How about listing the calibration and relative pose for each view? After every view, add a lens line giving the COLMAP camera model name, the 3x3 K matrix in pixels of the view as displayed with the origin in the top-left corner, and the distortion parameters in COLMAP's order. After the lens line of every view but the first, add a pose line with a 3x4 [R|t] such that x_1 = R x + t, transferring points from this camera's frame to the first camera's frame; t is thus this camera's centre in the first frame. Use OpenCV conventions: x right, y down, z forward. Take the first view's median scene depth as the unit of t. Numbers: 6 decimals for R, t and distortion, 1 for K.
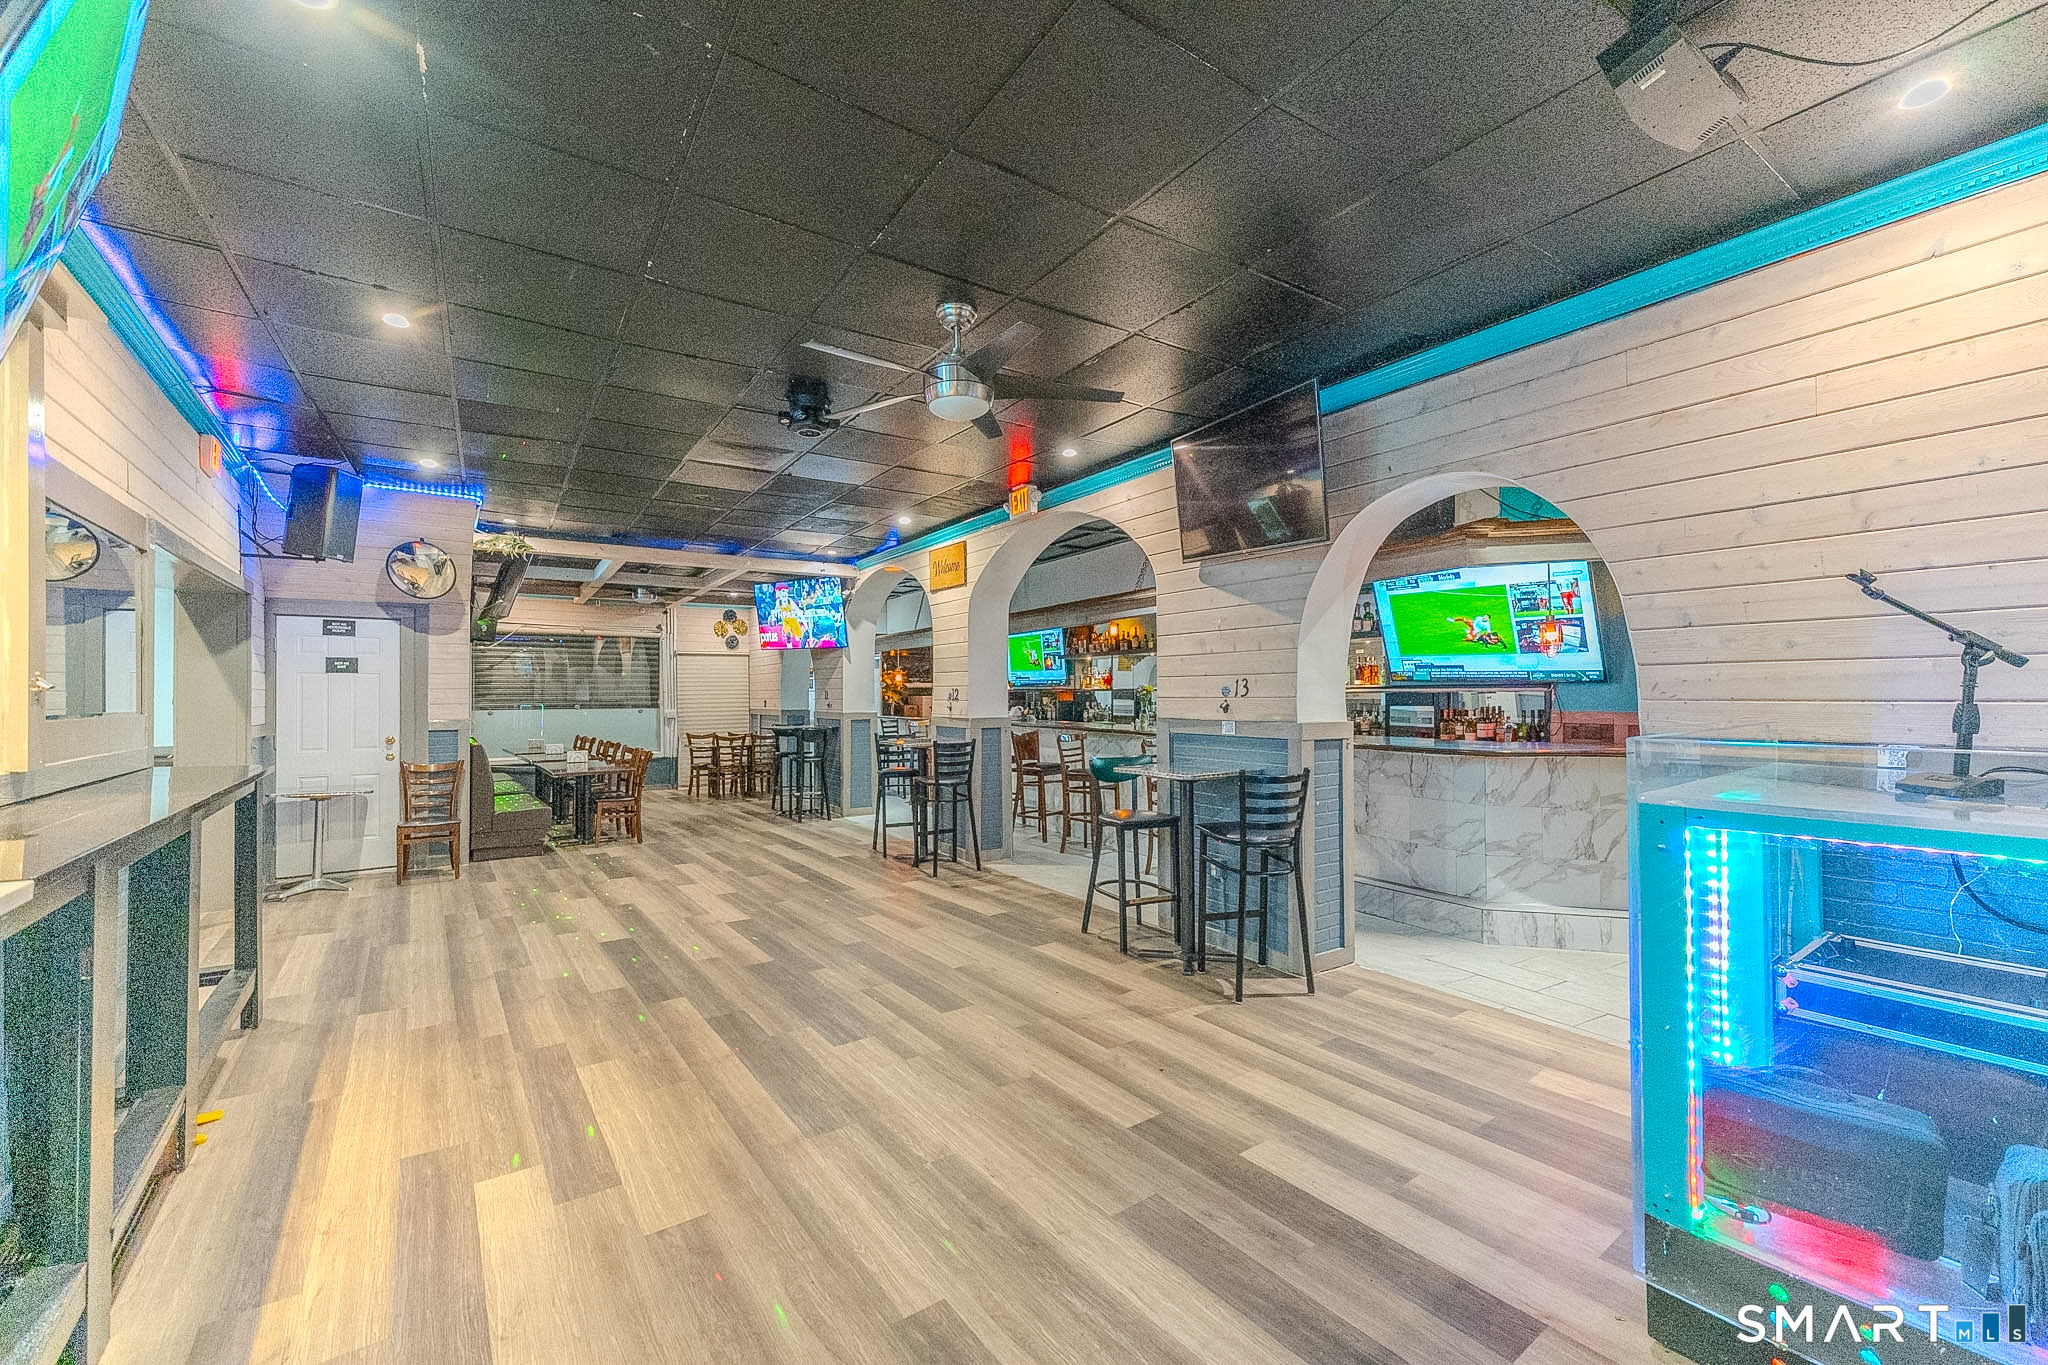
lens RADIAL K [[809.7, 0, 1024.0], [0, 809.7, 682.5], [0, 0, 1]] dist [-0.000831, -0.000053]
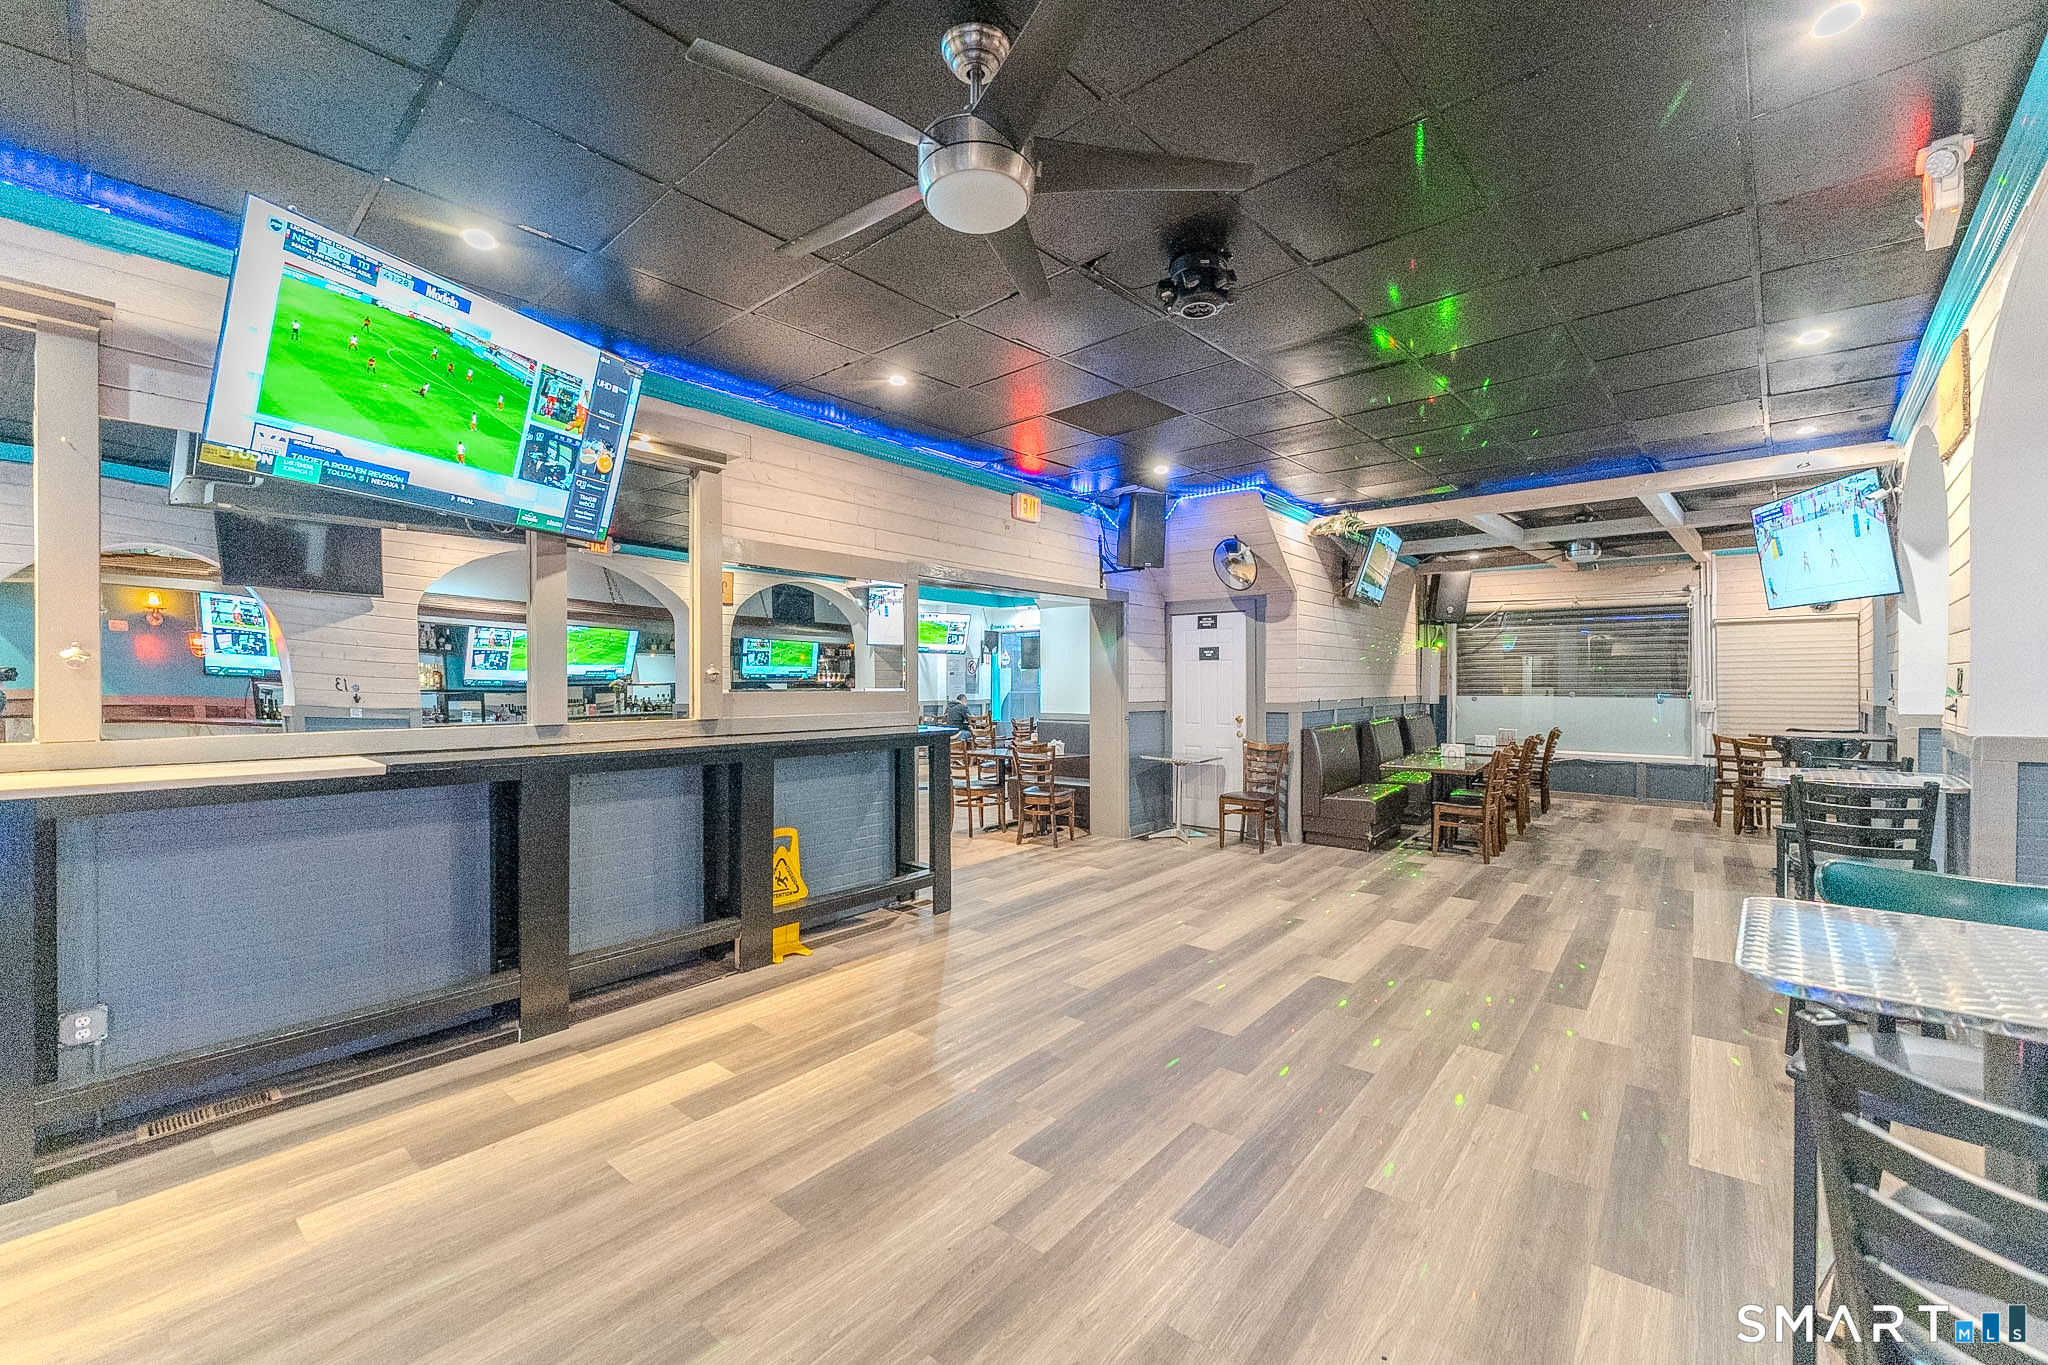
lens RADIAL K [[828.0, 0, 1018.5], [0, 828.0, 680.8], [0, 0, 1]] dist [0.001249, 0.000102]
pose [[0.243230, 0.004883, -0.969956, 0.378520], [0.011330, 0.999905, 0.007875, 0.008129], [0.969903, -0.012905, 0.243151, 0.623288]]
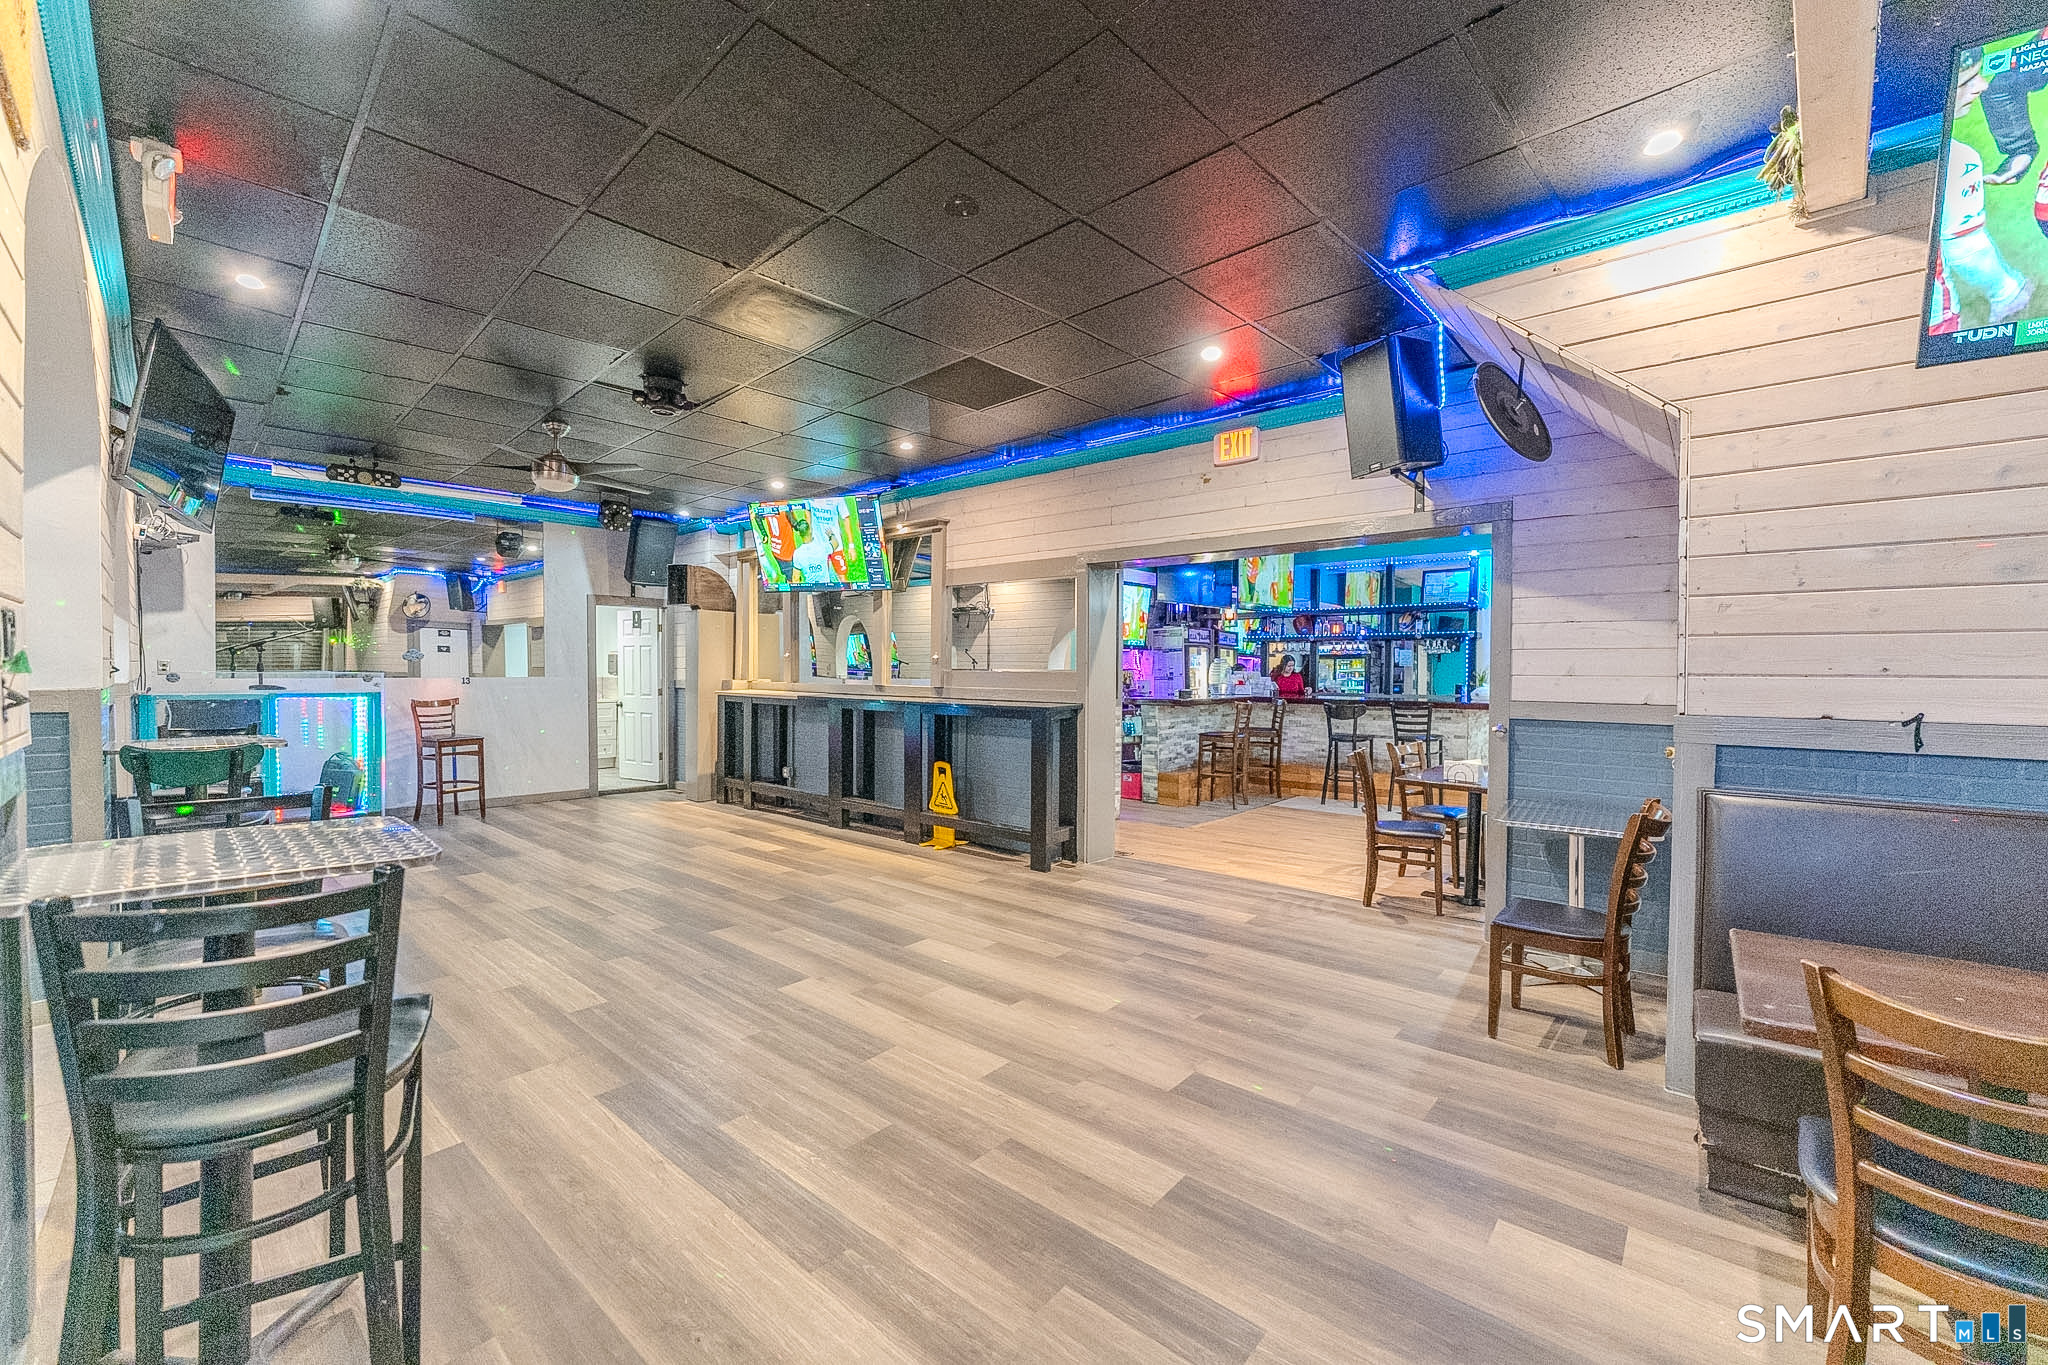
lens RADIAL K [[828.0, 0, 1018.5], [0, 828.0, 680.8], [0, 0, 1]] dist [0.001249, 0.000102]
pose [[-0.977659, -0.000208, -0.210195, -0.458745], [-0.000130, 1.000000, -0.000386, 0.045211], [0.210195, -0.000350, -0.977659, 2.024739]]
